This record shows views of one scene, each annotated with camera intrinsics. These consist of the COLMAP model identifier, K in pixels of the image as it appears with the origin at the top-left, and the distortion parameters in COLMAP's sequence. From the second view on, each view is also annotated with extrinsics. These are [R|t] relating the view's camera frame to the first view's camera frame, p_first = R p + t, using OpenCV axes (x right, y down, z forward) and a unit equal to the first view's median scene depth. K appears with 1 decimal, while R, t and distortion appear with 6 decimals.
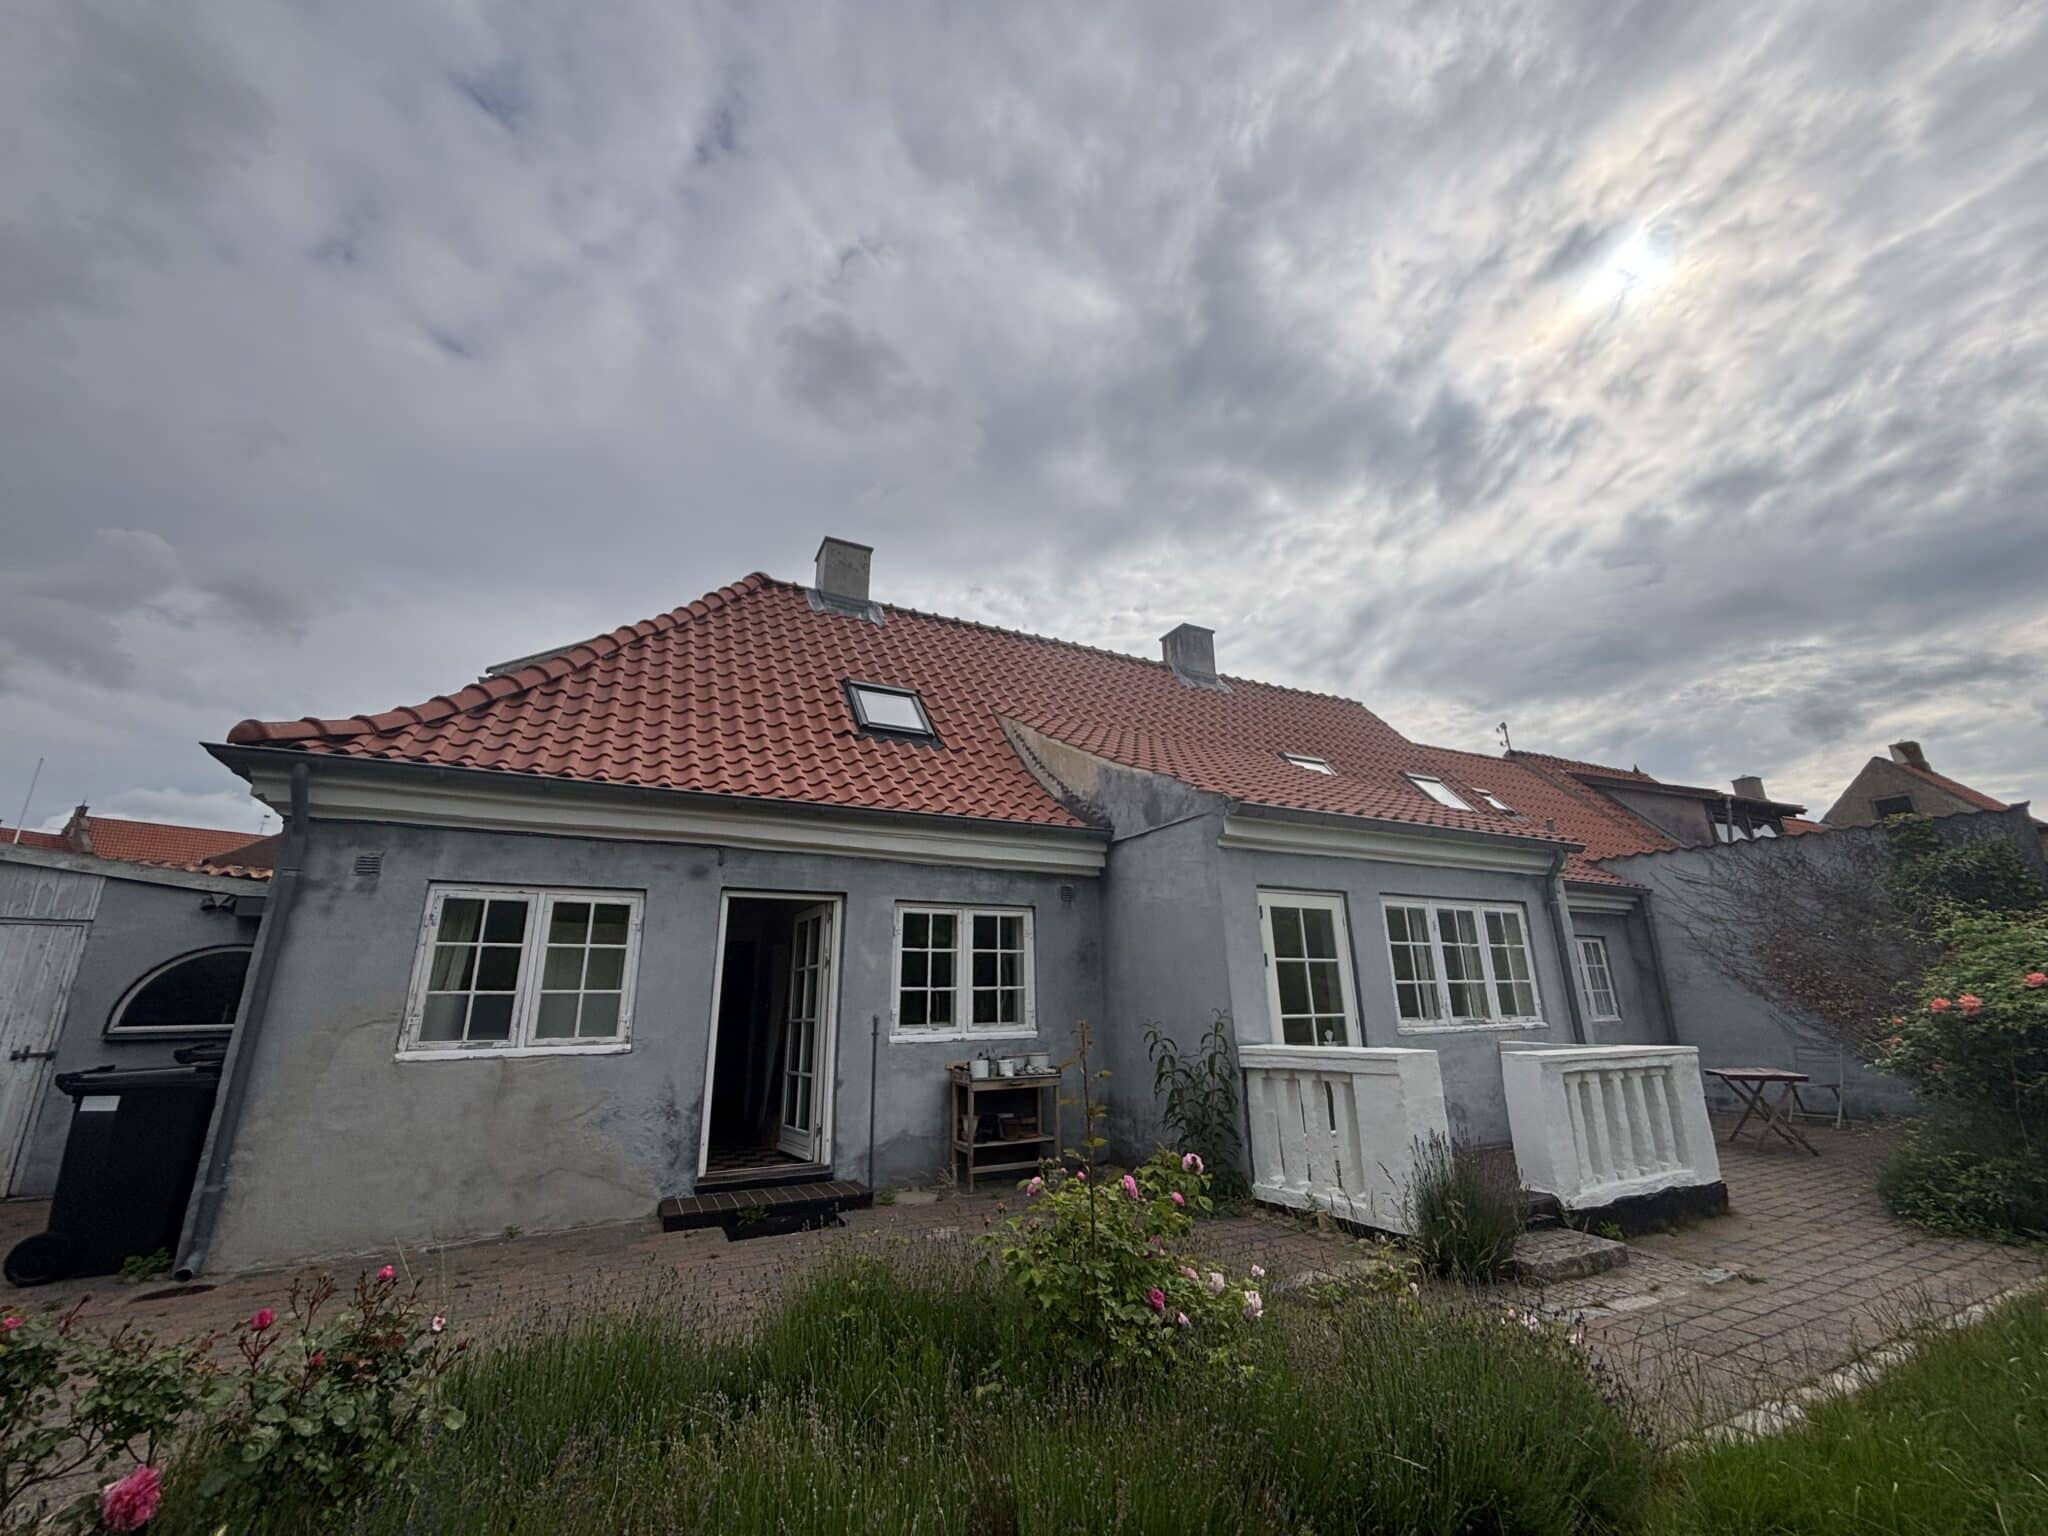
lens RADIAL K [[802.0, 0, 1012.0], [0, 802.0, 759.9], [0, 0, 1]] dist [0.001256, -0.000180]
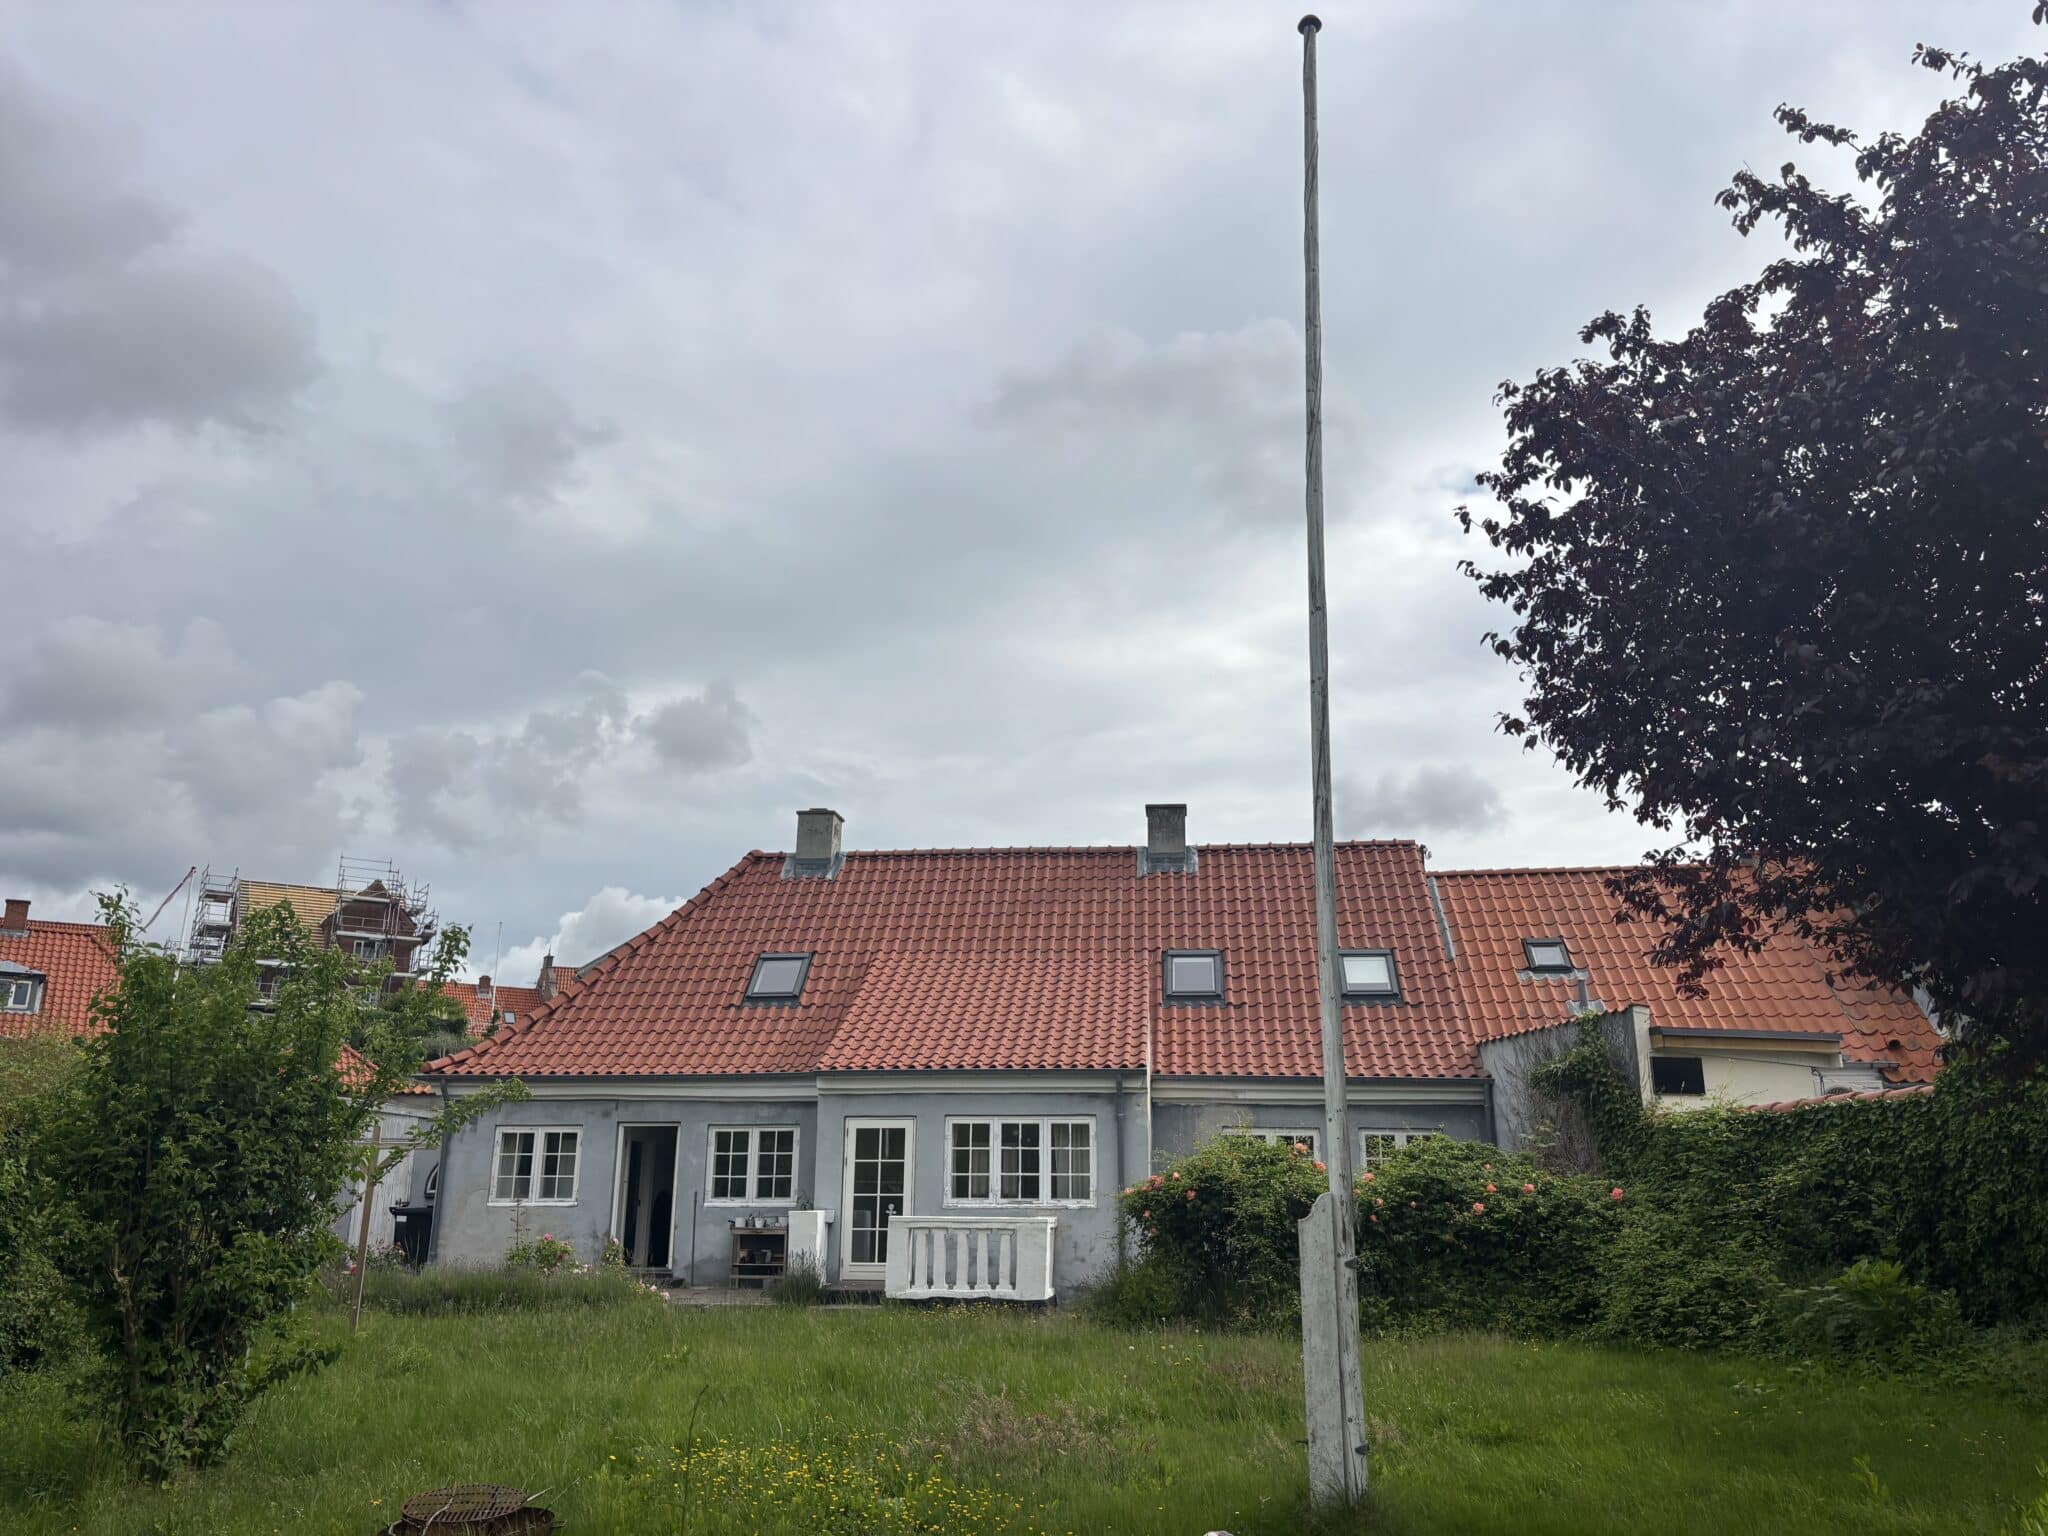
lens RADIAL K [[1509.4, 0, 1024.0], [0, 1509.4, 768.0], [0, 0, 1]] dist [0.006654, 0.003979]
pose [[0.834231, -0.134278, -0.534816, 2.284682], [0.146892, 0.988967, -0.019175, -0.424771], [0.531490, -0.062564, 0.844751, -1.343011]]
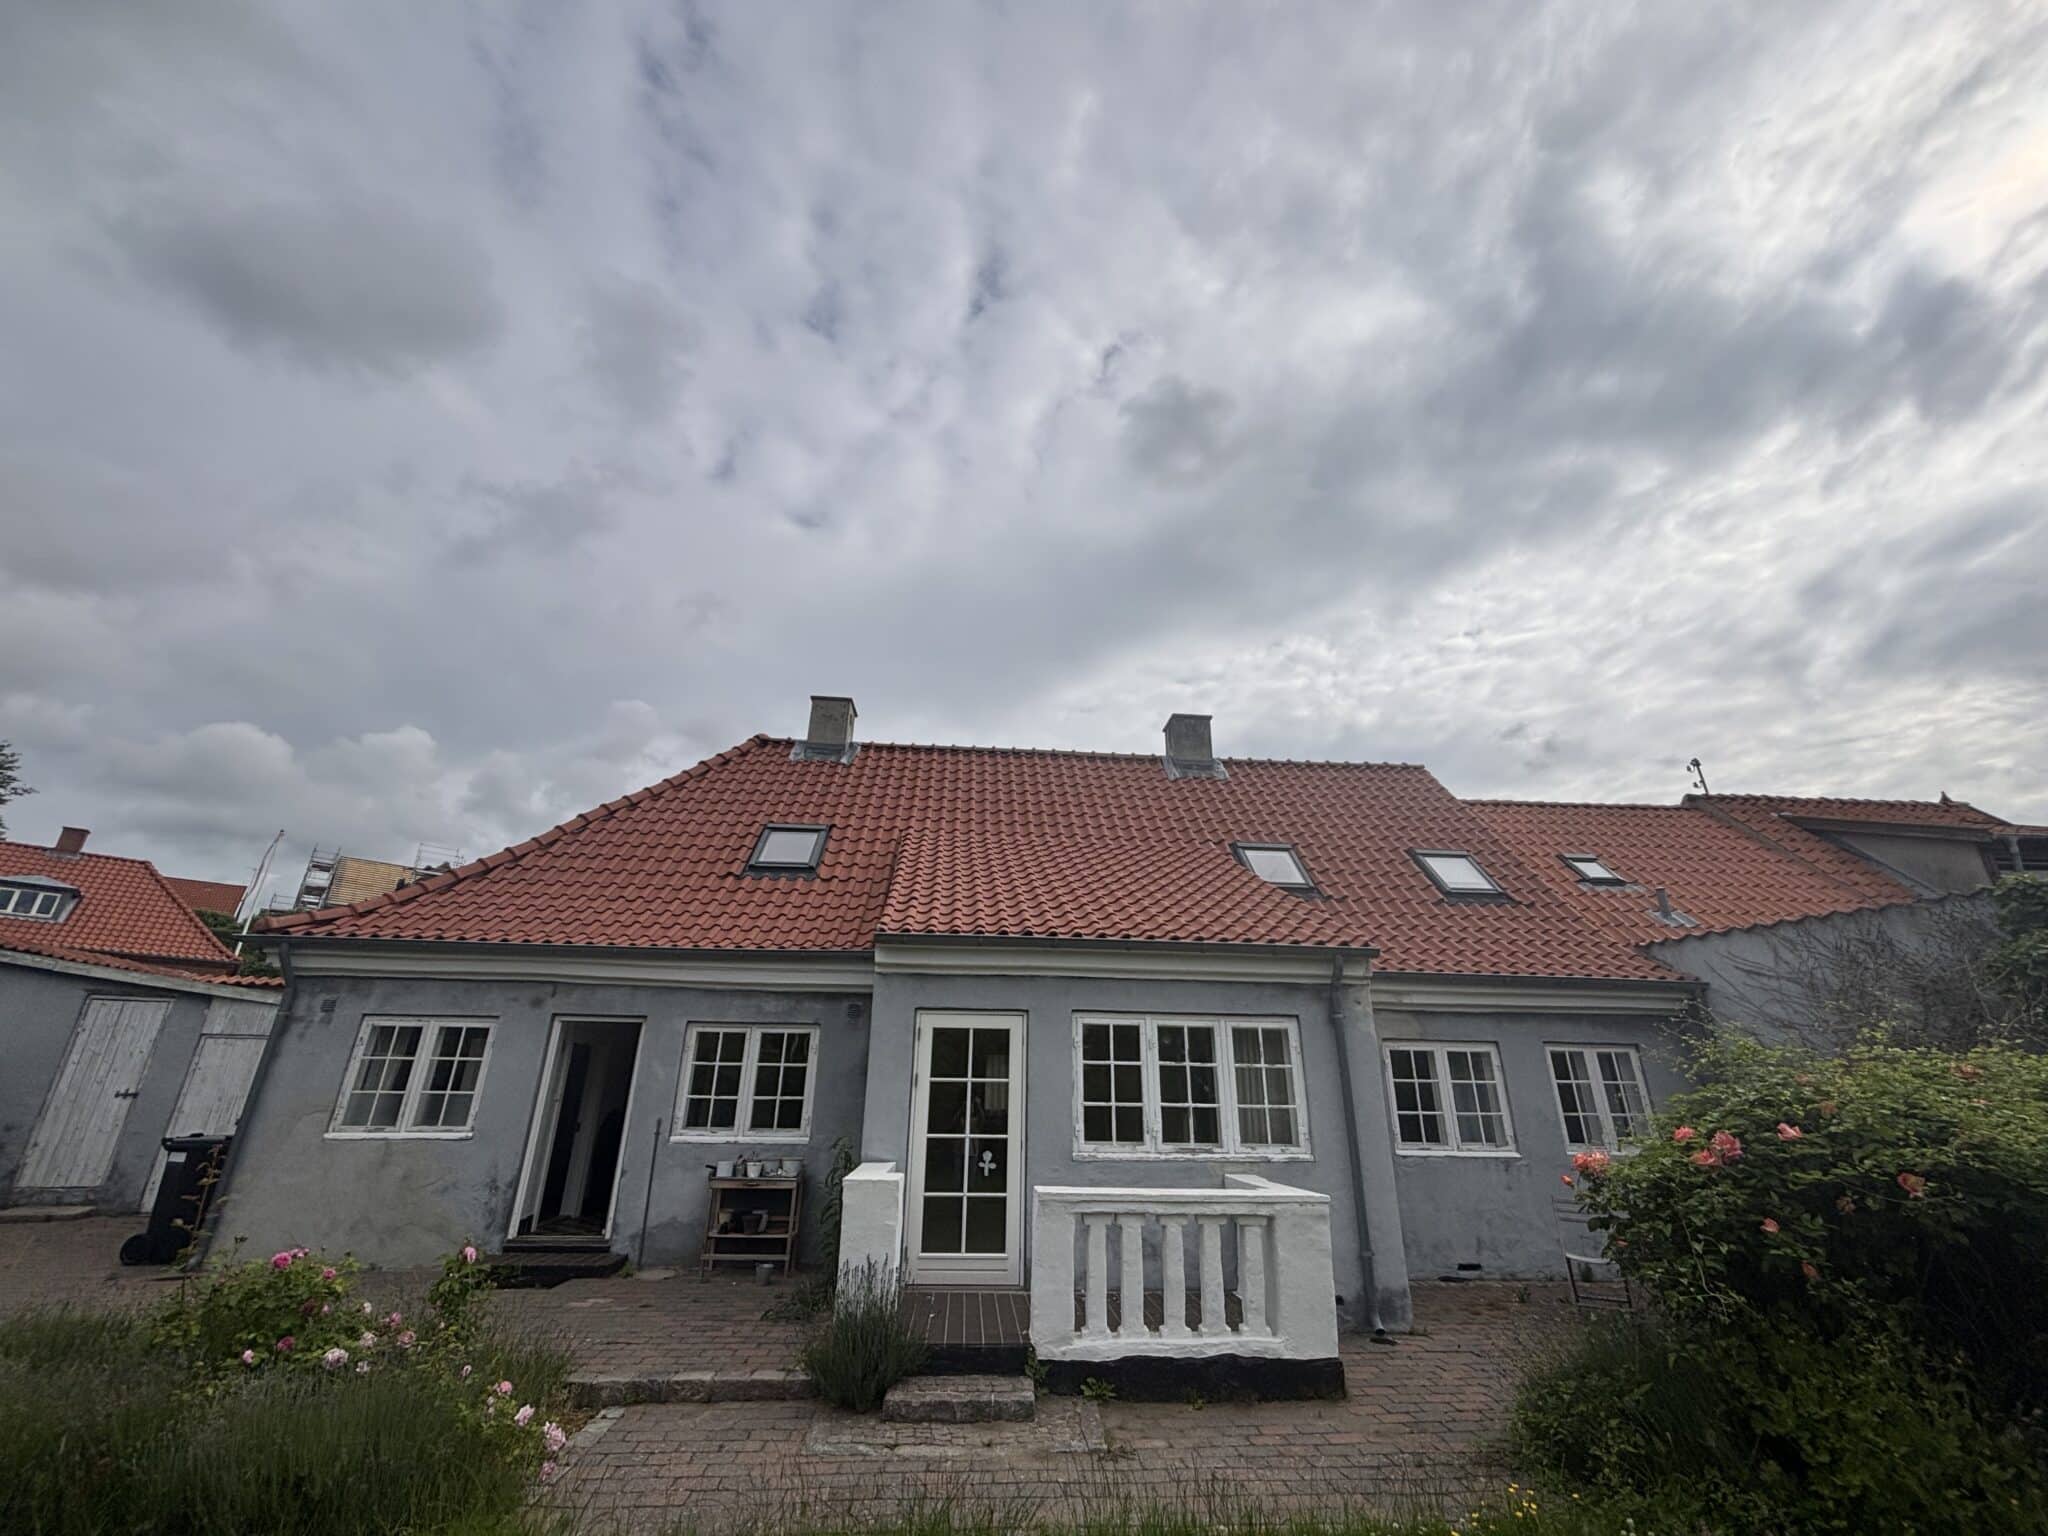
lens RADIAL K [[823.9, 0, 1024.0], [0, 823.9, 768.0], [0, 0, 1]] dist [-0.017674, 0.011402]
pose [[0.923424, -0.115671, -0.365936, 0.842137], [0.086332, 0.991668, -0.095607, -0.044173], [0.373946, 0.056694, 0.925716, 0.014562]]
